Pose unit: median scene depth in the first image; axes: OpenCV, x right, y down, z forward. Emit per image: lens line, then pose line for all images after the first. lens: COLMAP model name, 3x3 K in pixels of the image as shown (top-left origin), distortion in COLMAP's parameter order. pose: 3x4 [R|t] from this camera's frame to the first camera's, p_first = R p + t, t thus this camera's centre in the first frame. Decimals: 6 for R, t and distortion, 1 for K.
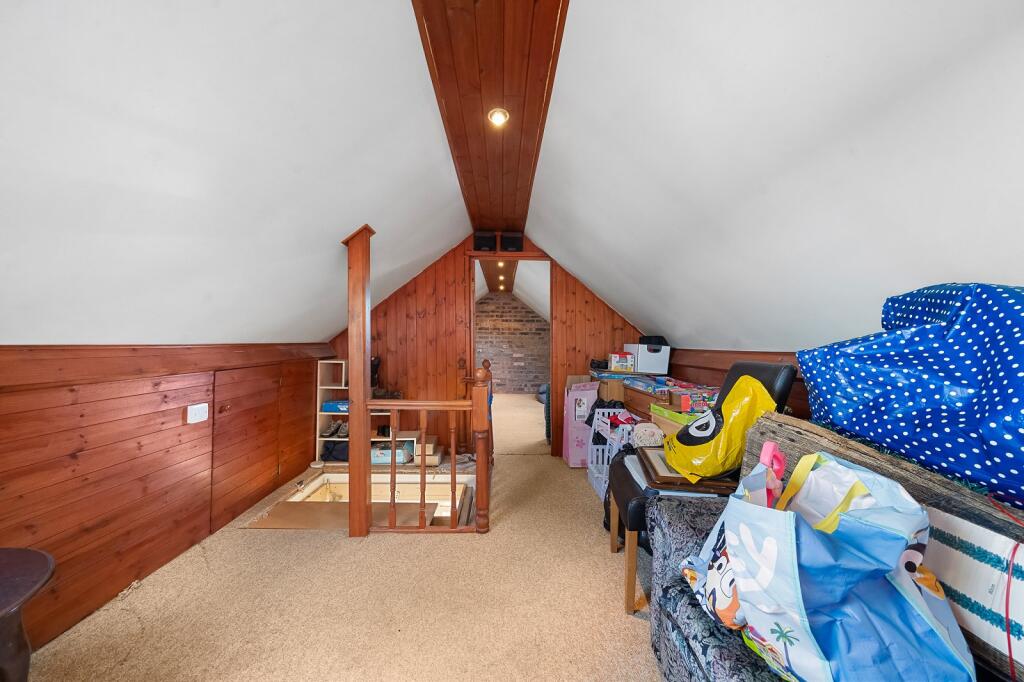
lens RADIAL K [[359.1, 0, 511.8], [0, 359.1, 338.8], [0, 0, 1]] dist [-0.003121, -0.000522]
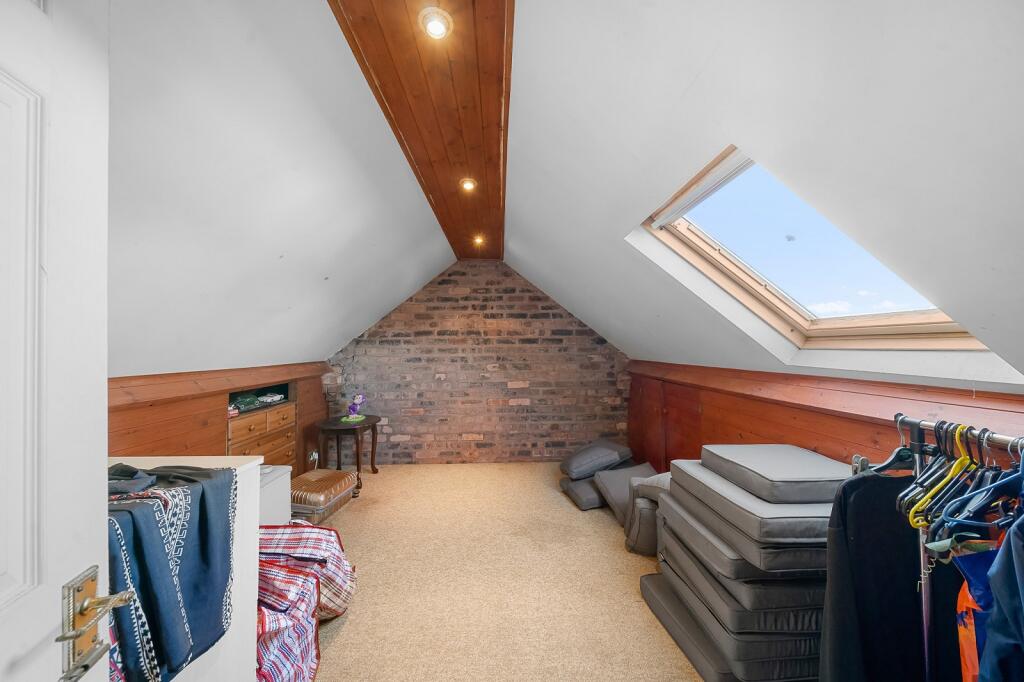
lens RADIAL K [[359.1, 0, 509.8], [0, 359.1, 342.2], [0, 0, 1]] dist [-0.003121, -0.000522]
pose [[0.999569, -0.019773, 0.021719, -0.003127], [0.020051, 0.999719, -0.012676, -0.006954], [-0.021462, 0.013106, 0.999684, 0.498103]]
